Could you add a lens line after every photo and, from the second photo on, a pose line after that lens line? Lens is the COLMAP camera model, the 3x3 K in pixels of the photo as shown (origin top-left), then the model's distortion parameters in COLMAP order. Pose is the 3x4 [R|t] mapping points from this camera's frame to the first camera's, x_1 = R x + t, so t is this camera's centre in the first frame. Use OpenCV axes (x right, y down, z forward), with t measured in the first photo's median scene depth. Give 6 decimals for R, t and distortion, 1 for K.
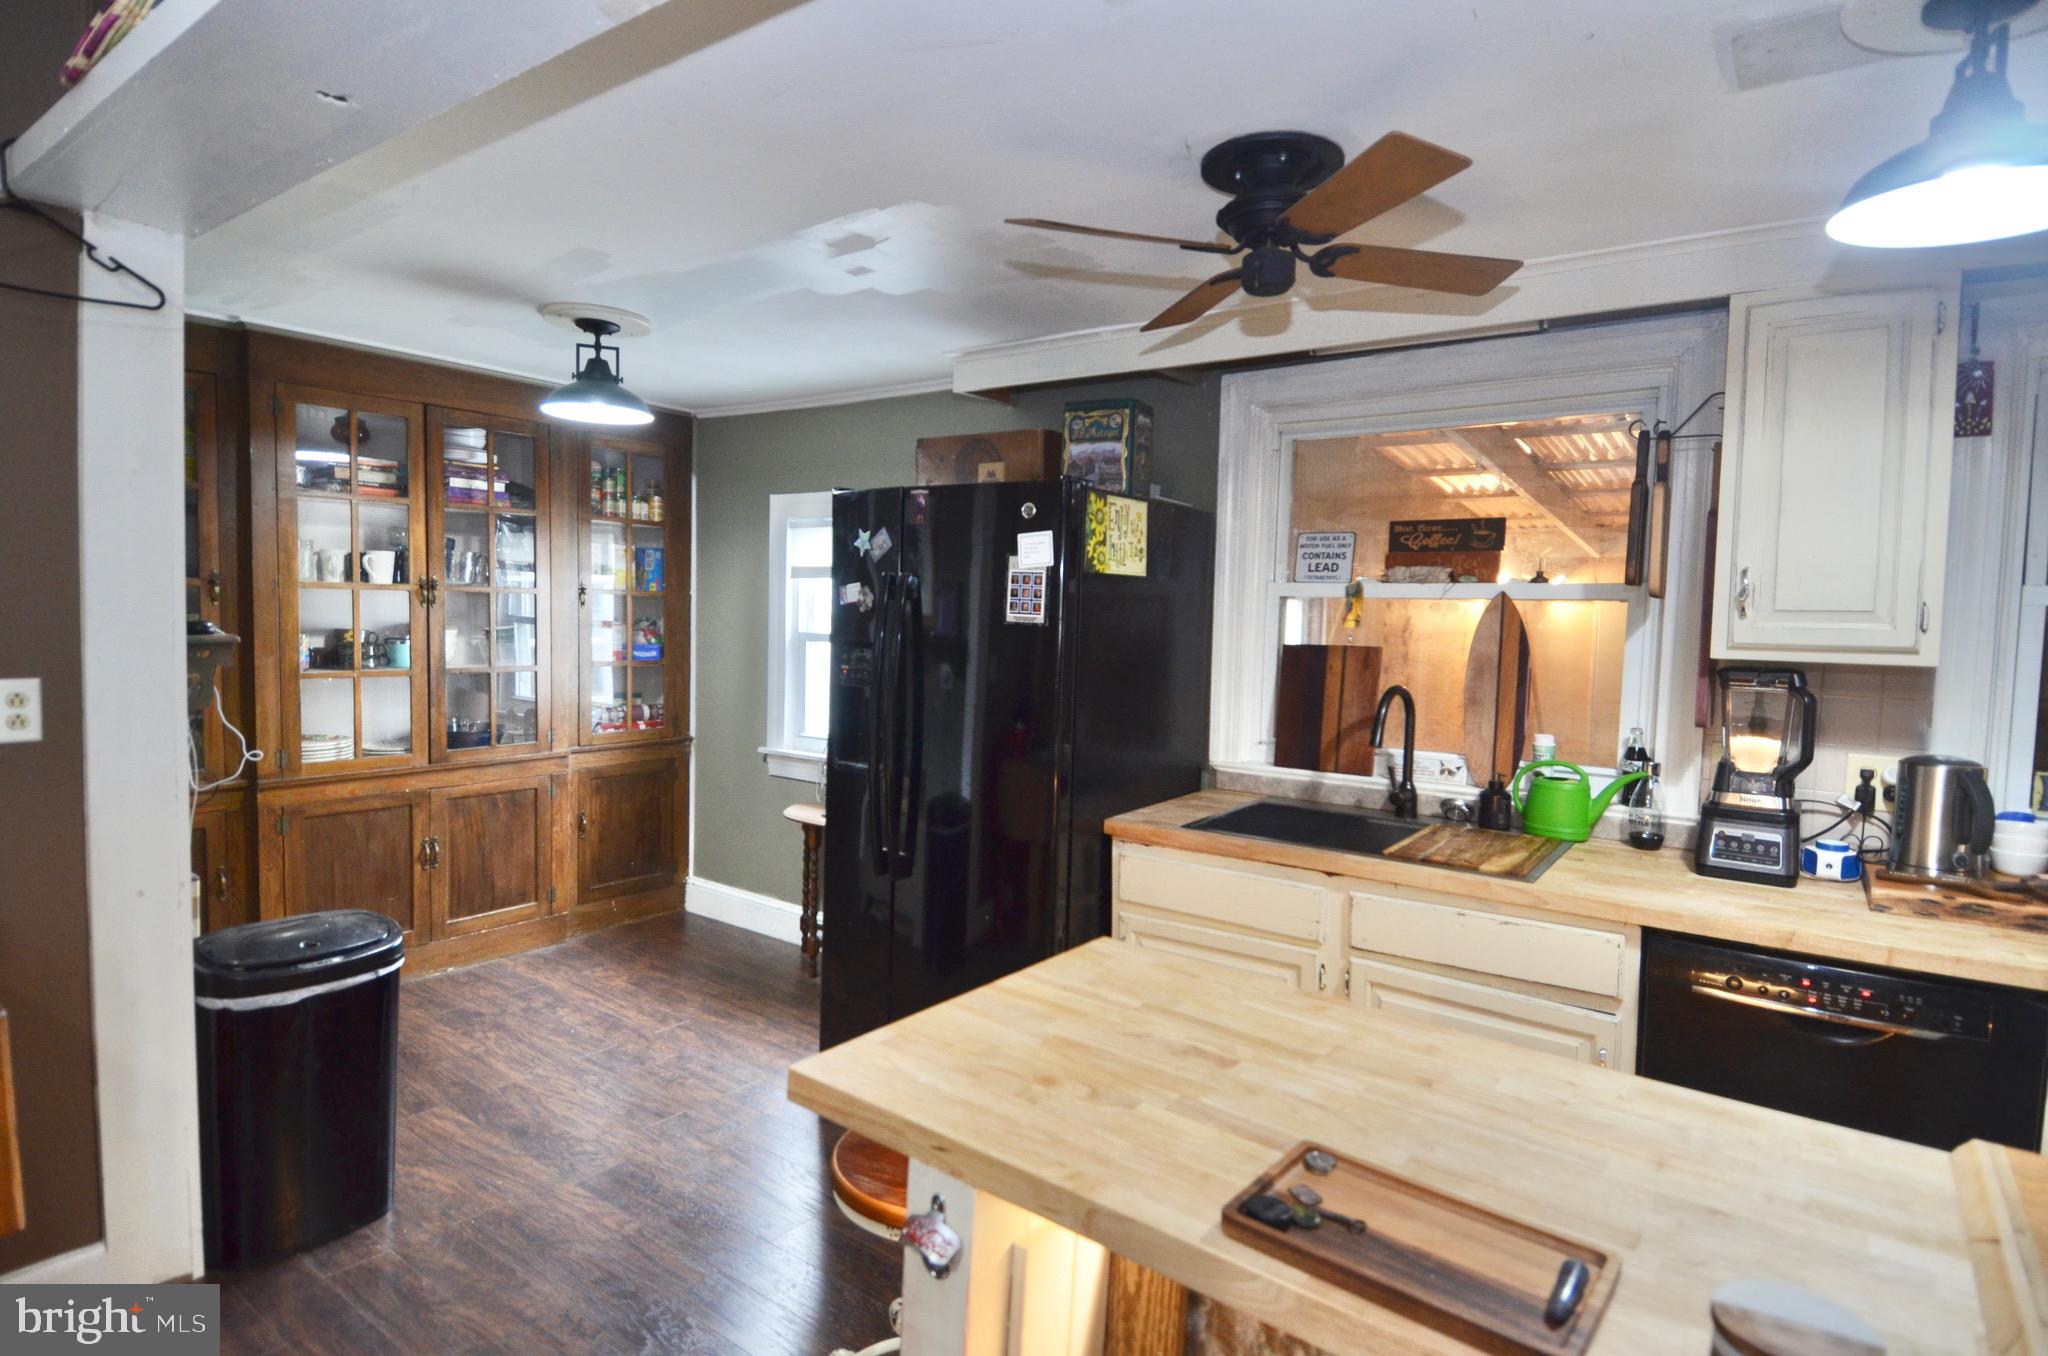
lens RADIAL K [[1064.4, 0, 1036.3], [0, 1064.4, 675.6], [0, 0, 1]] dist [0.030602, -0.034848]
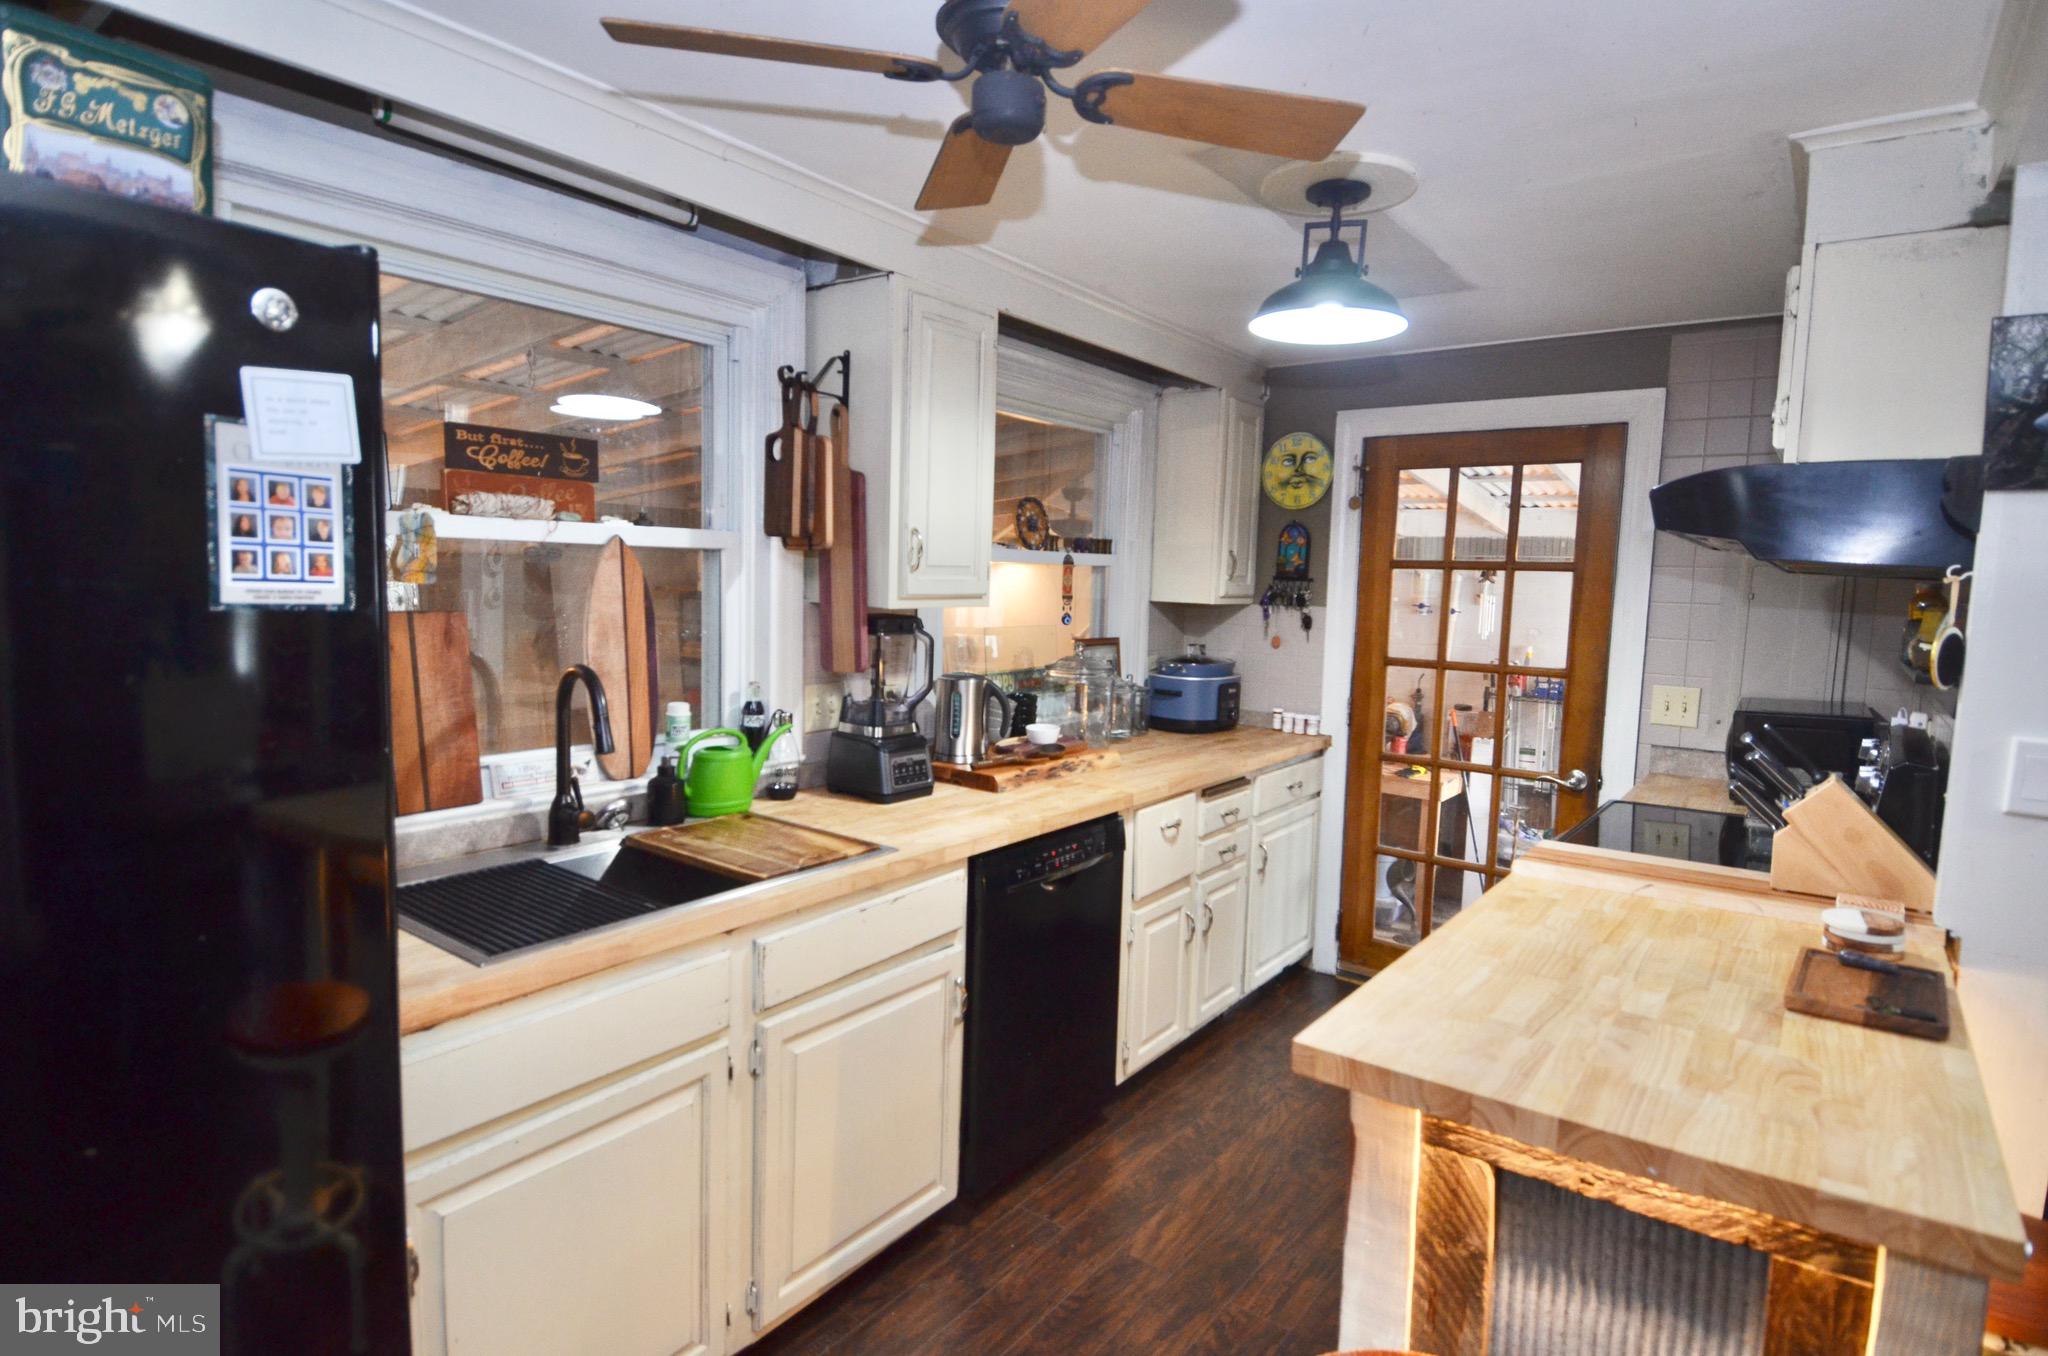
lens RADIAL K [[1064.4, 0, 1032.8], [0, 1064.4, 682.5], [0, 0, 1]] dist [0.030602, -0.034848]
pose [[0.015761, -0.122567, 0.992335, -0.355368], [0.036224, 0.991877, 0.121935, -0.052821], [-0.999219, 0.034025, 0.020073, 0.643841]]
